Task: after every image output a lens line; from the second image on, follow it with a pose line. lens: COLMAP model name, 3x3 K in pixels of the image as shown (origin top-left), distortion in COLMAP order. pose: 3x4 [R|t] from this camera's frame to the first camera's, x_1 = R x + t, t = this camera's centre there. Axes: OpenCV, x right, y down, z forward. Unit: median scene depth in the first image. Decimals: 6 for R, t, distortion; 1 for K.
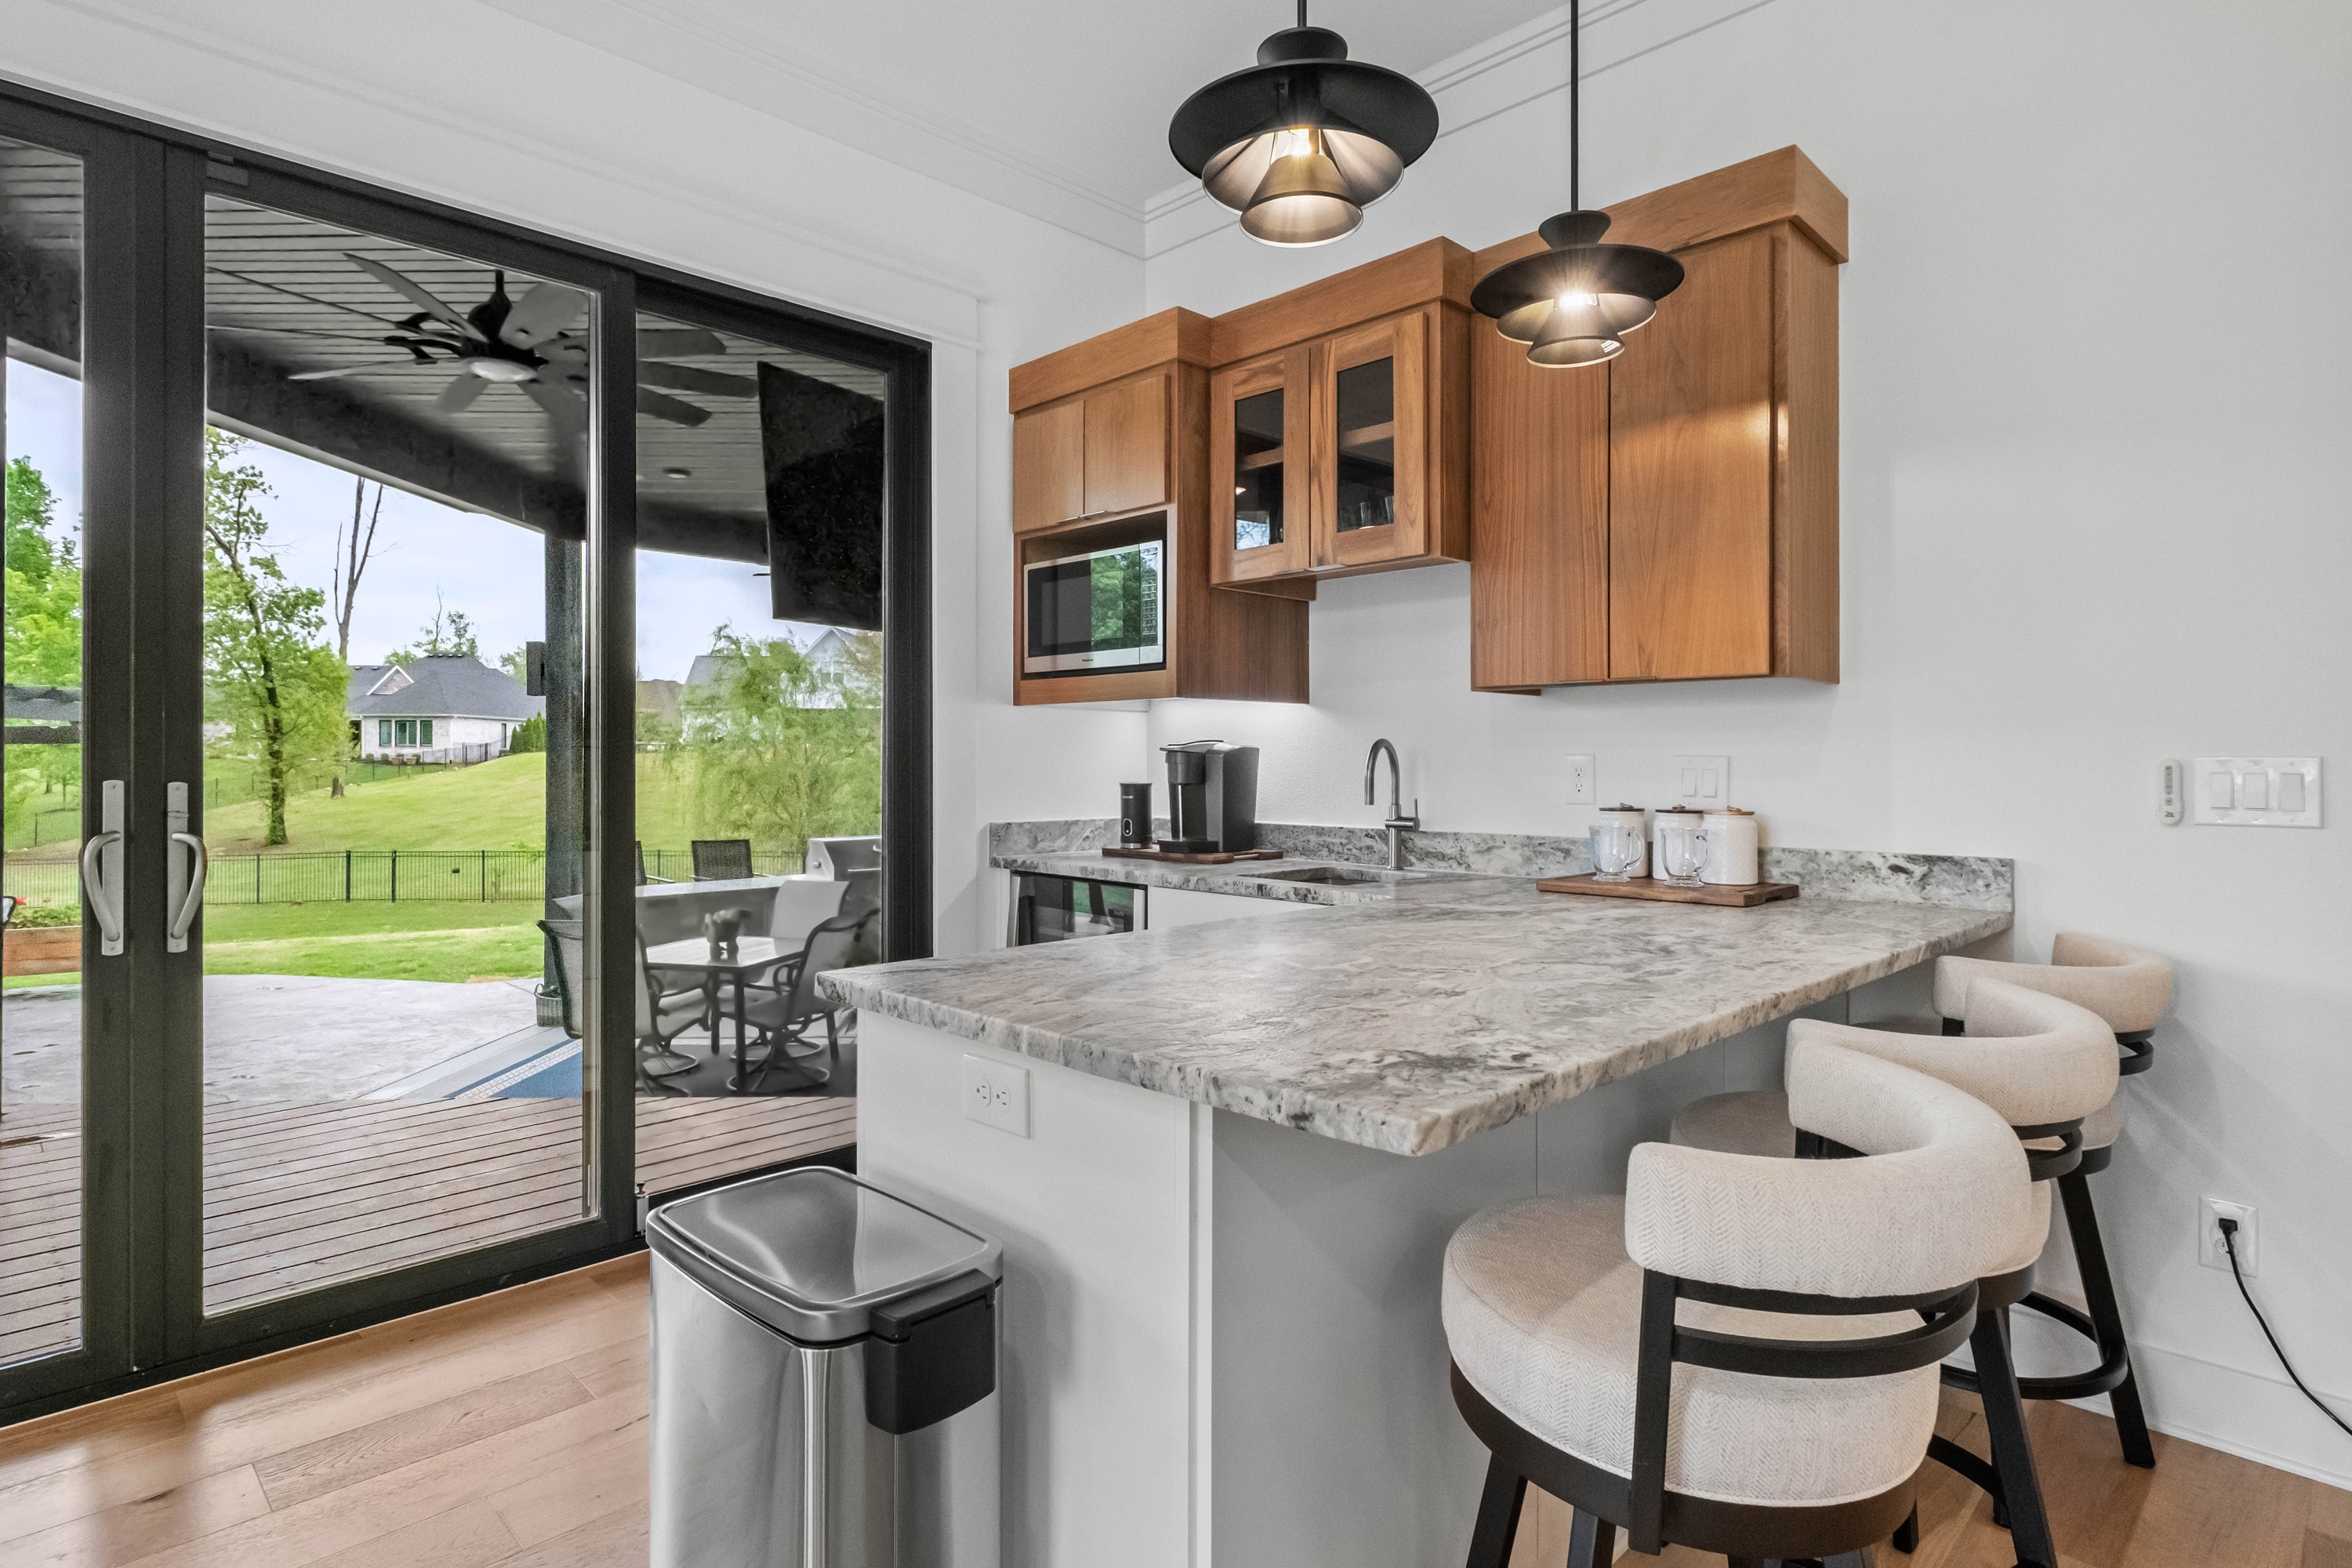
lens RADIAL K [[1206.3, 0, 1170.7], [0, 1206.3, 765.4], [0, 0, 1]] dist [0.008460, 0.000693]
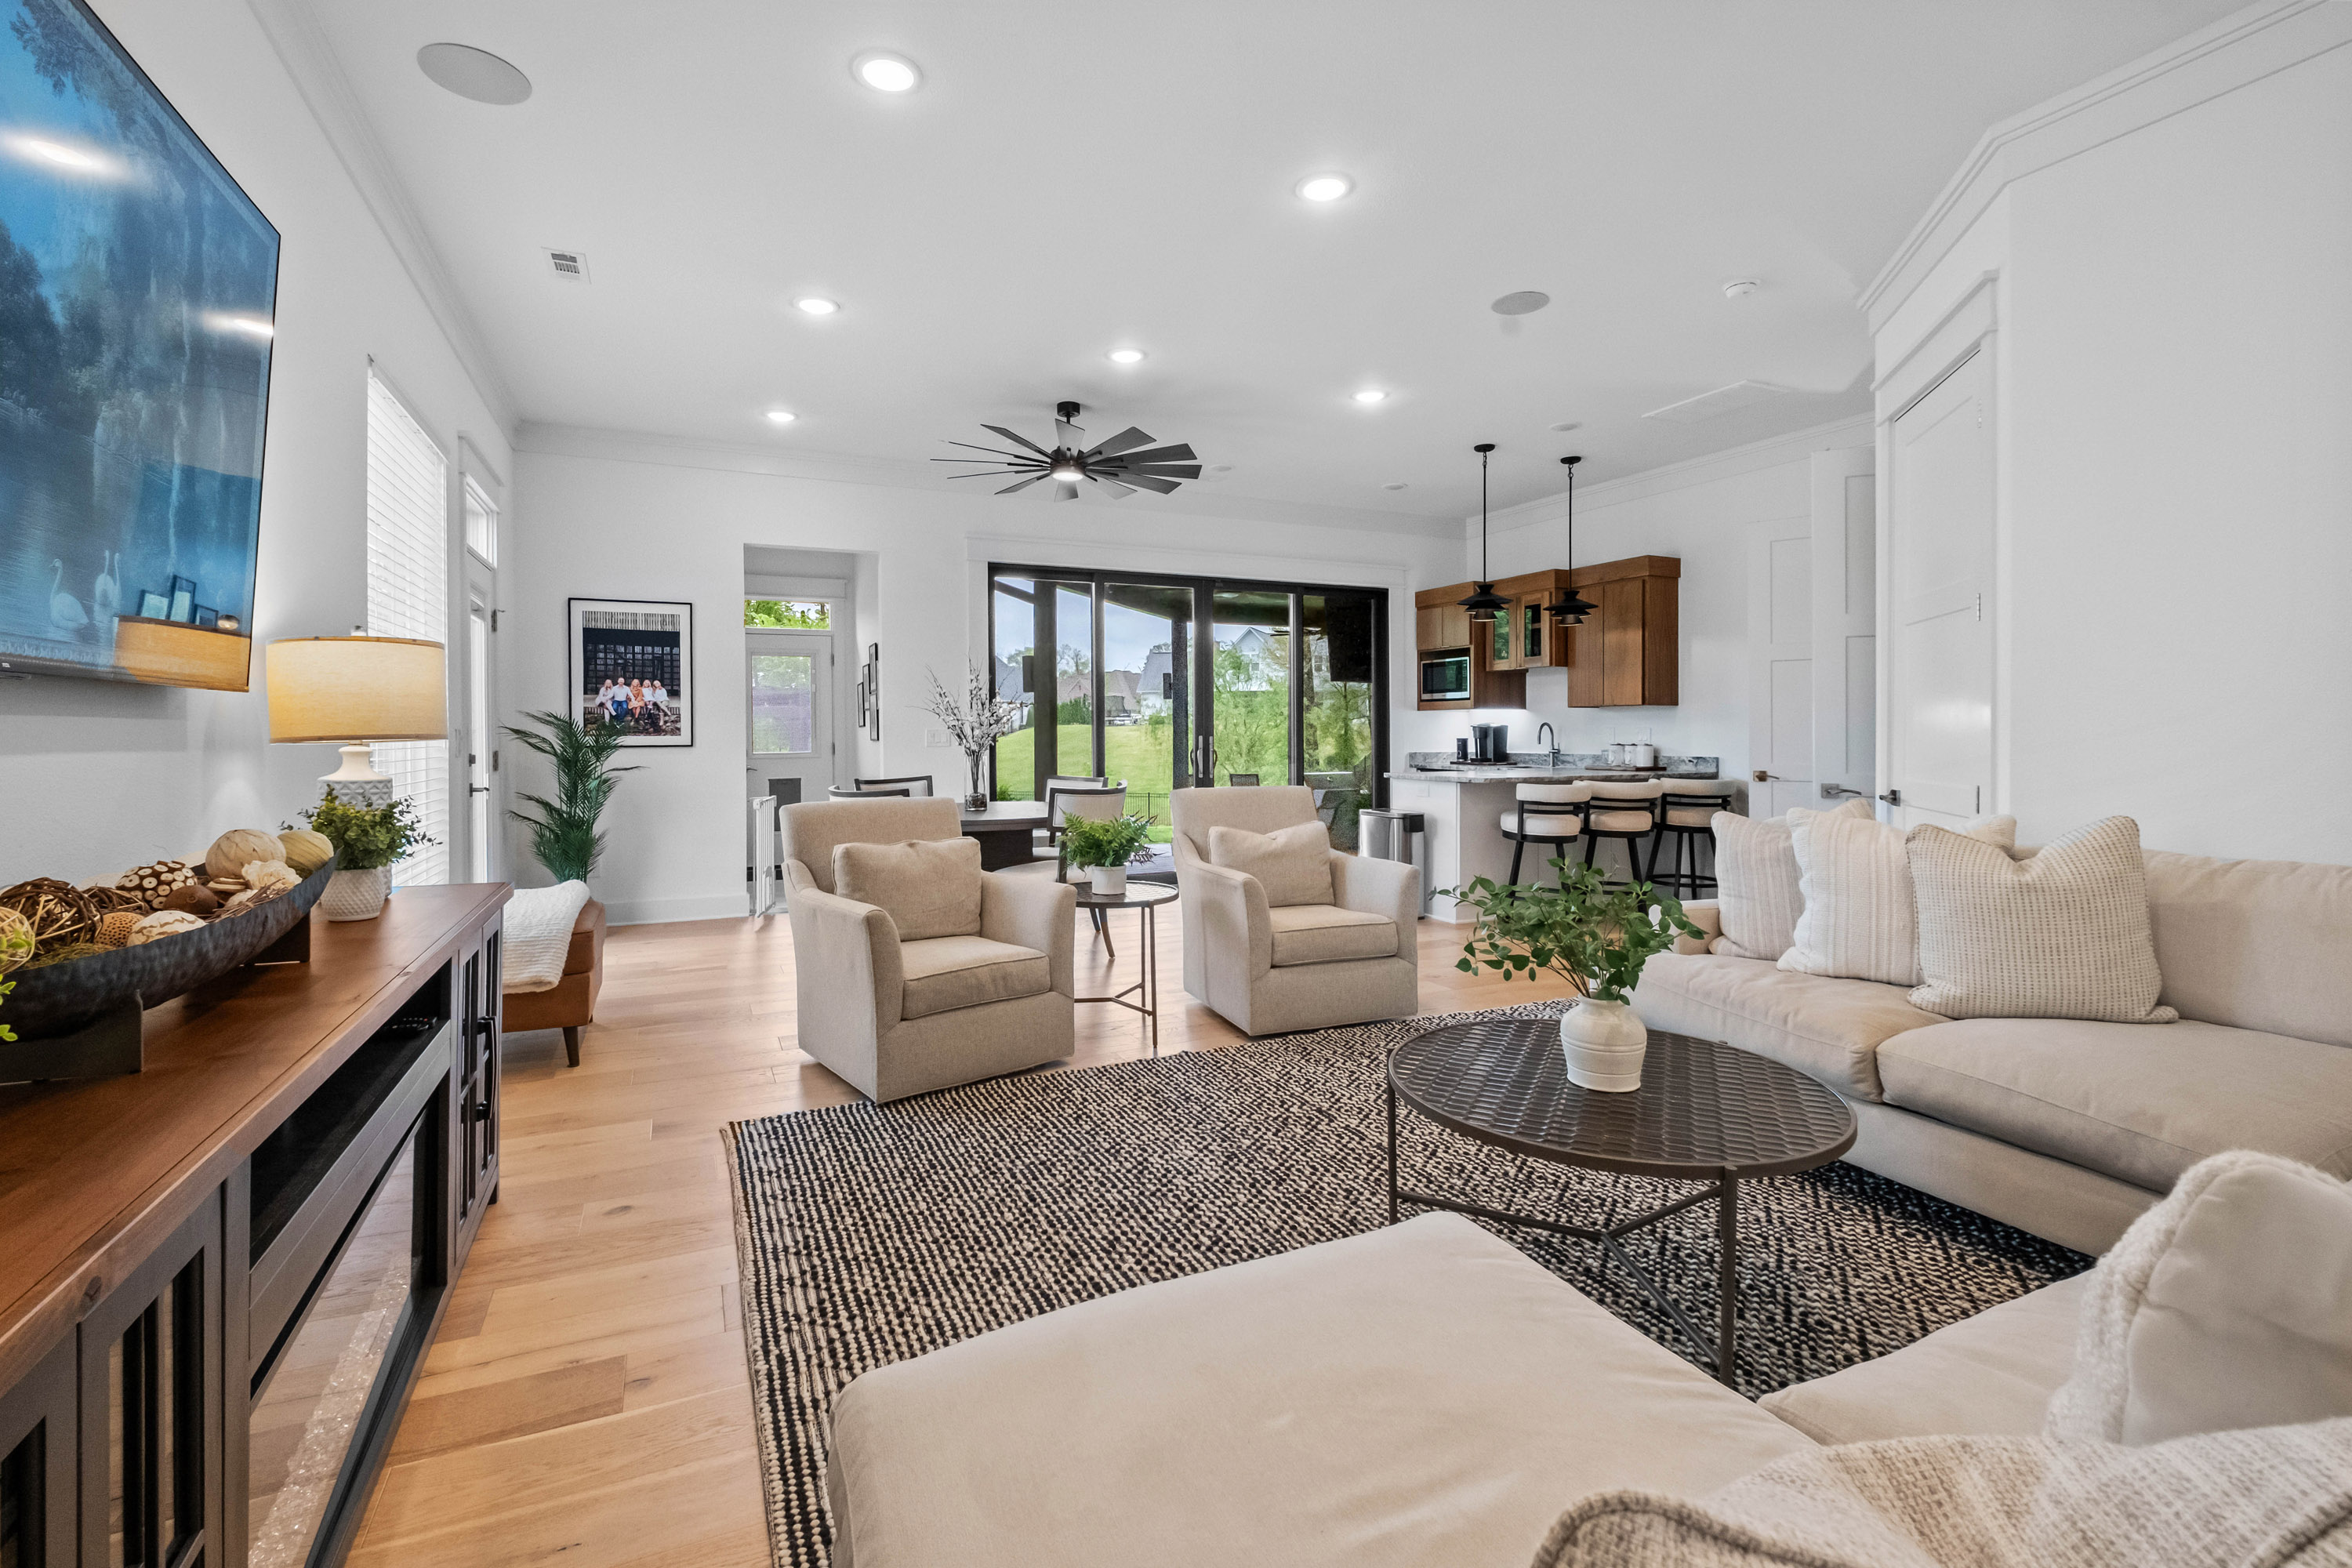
lens RADIAL K [[1034.3, 0, 1173.5], [0, 1034.3, 732.4], [0, 0, 1]] dist [0.000888, -0.004229]
pose [[0.942857, -0.005018, -0.333159, 0.145699], [0.004235, 0.999986, -0.003076, 0.005982], [0.333170, 0.001489, 0.942866, -1.555628]]
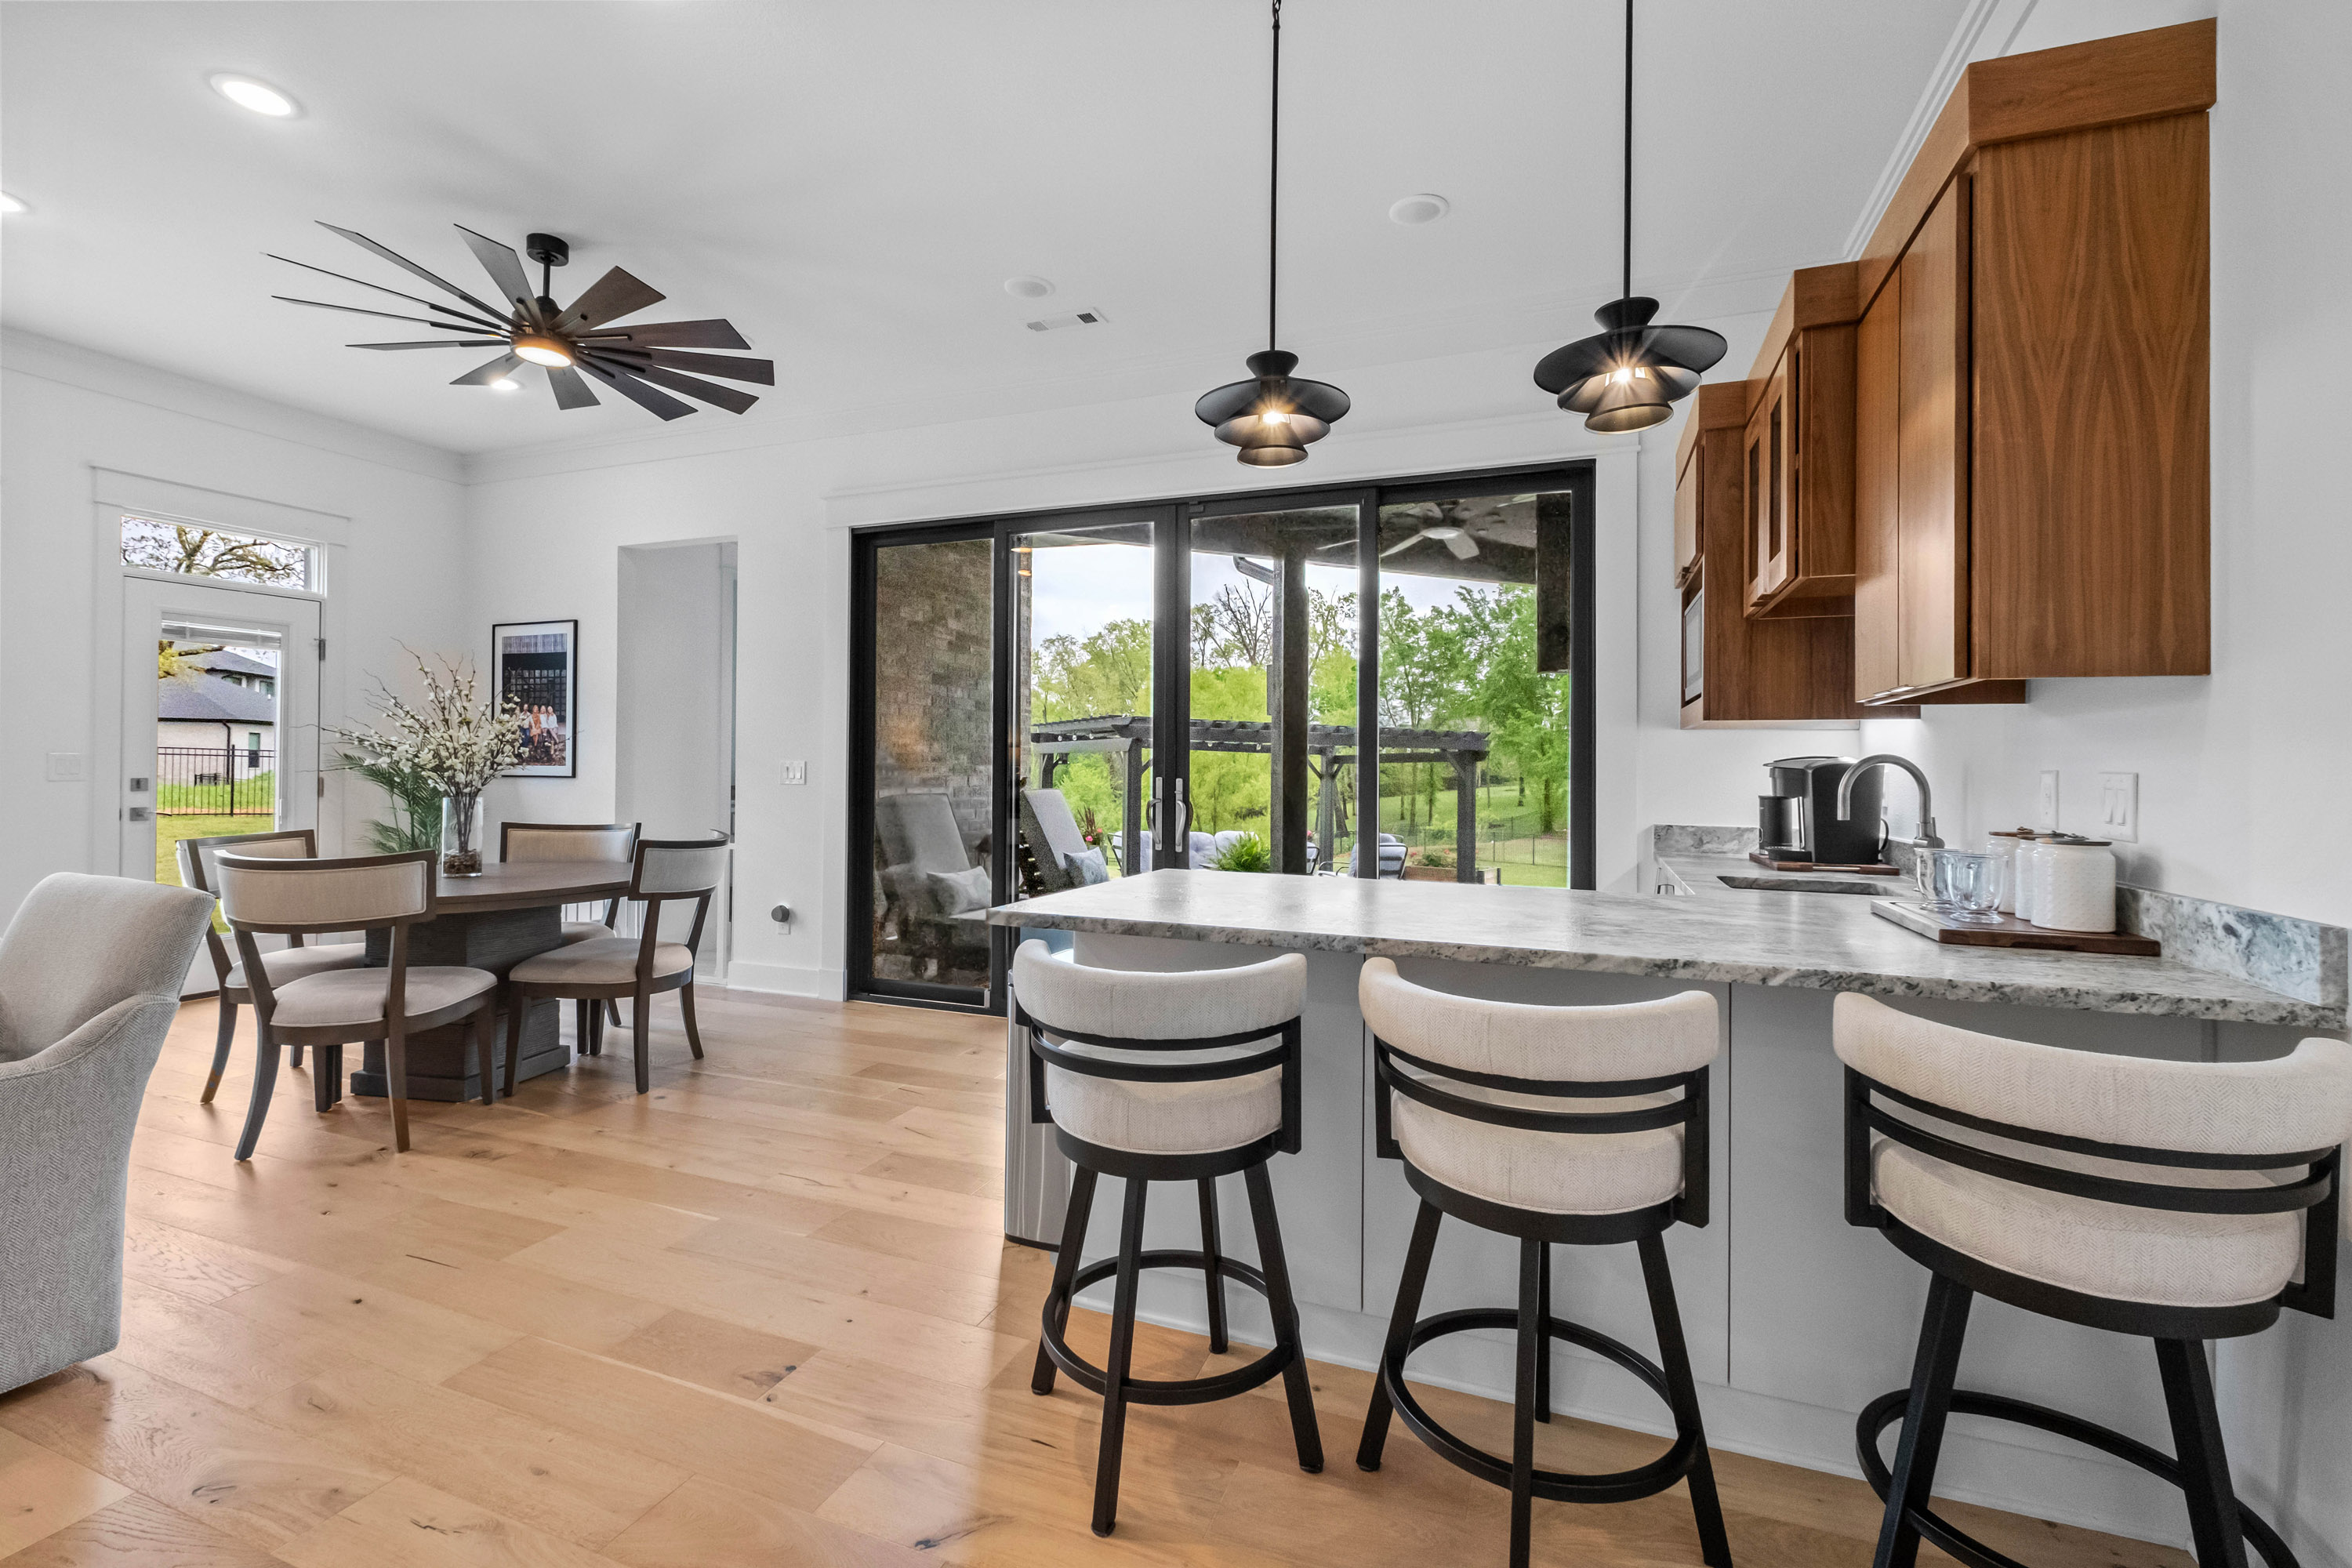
lens RADIAL K [[1034.3, 0, 1173.0], [0, 1034.3, 750.2], [0, 0, 1]] dist [0.000888, -0.004229]
pose [[0.402104, -0.013257, -0.915498, 0.644148], [-0.012097, 0.999731, -0.019790, -0.001022], [0.915514, 0.019033, 0.401835, 0.123746]]
